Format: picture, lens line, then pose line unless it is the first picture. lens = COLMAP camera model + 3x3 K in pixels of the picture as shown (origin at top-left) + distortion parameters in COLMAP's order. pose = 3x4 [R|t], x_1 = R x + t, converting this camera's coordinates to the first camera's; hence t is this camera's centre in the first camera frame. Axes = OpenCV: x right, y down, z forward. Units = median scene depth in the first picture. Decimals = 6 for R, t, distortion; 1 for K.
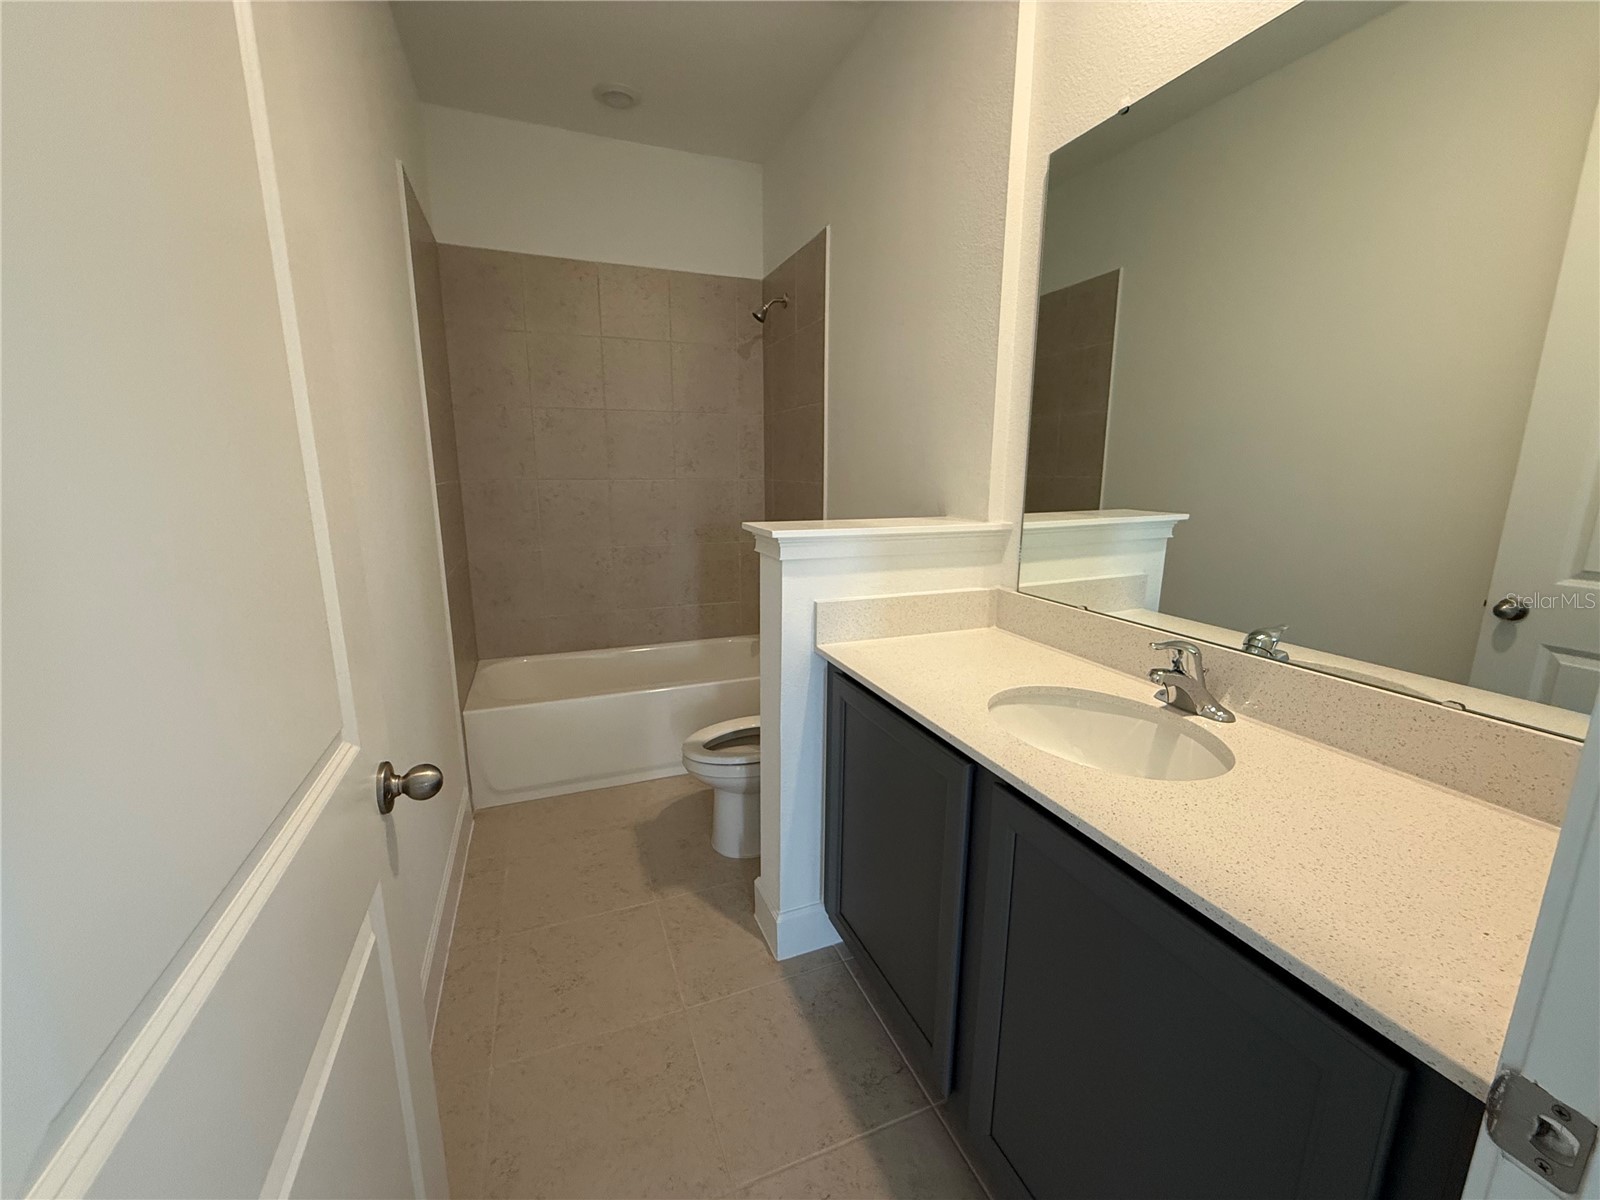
lens RADIAL K [[639.1, 0, 796.3], [0, 639.1, 601.9], [0, 0, 1]] dist [0.000322, -0.000122]
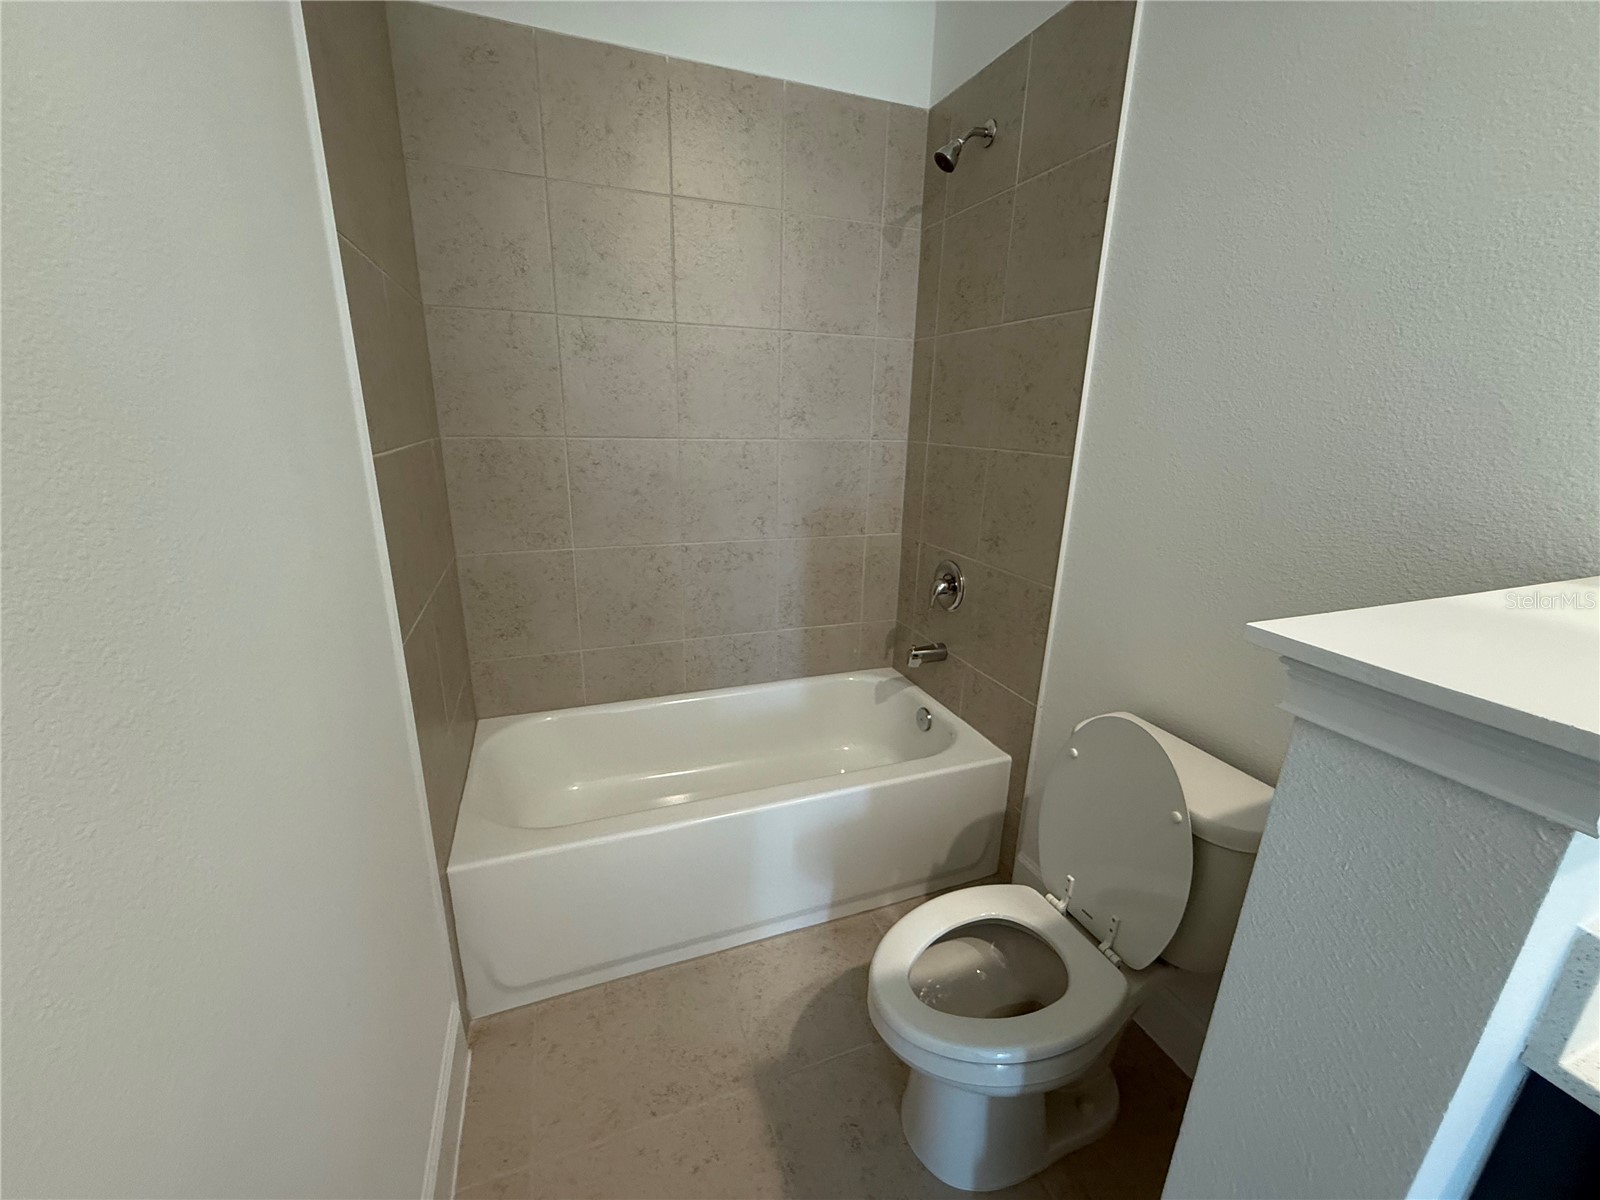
lens RADIAL K [[636.6, 0, 798.1], [0, 636.6, 603.2], [0, 0, 1]] dist [0.002385, 0.000308]
pose [[0.999742, 0.022103, -0.005151, -0.173205], [-0.021599, 0.996310, 0.083066, -0.086864], [0.006968, -0.082934, 0.996531, 0.372159]]
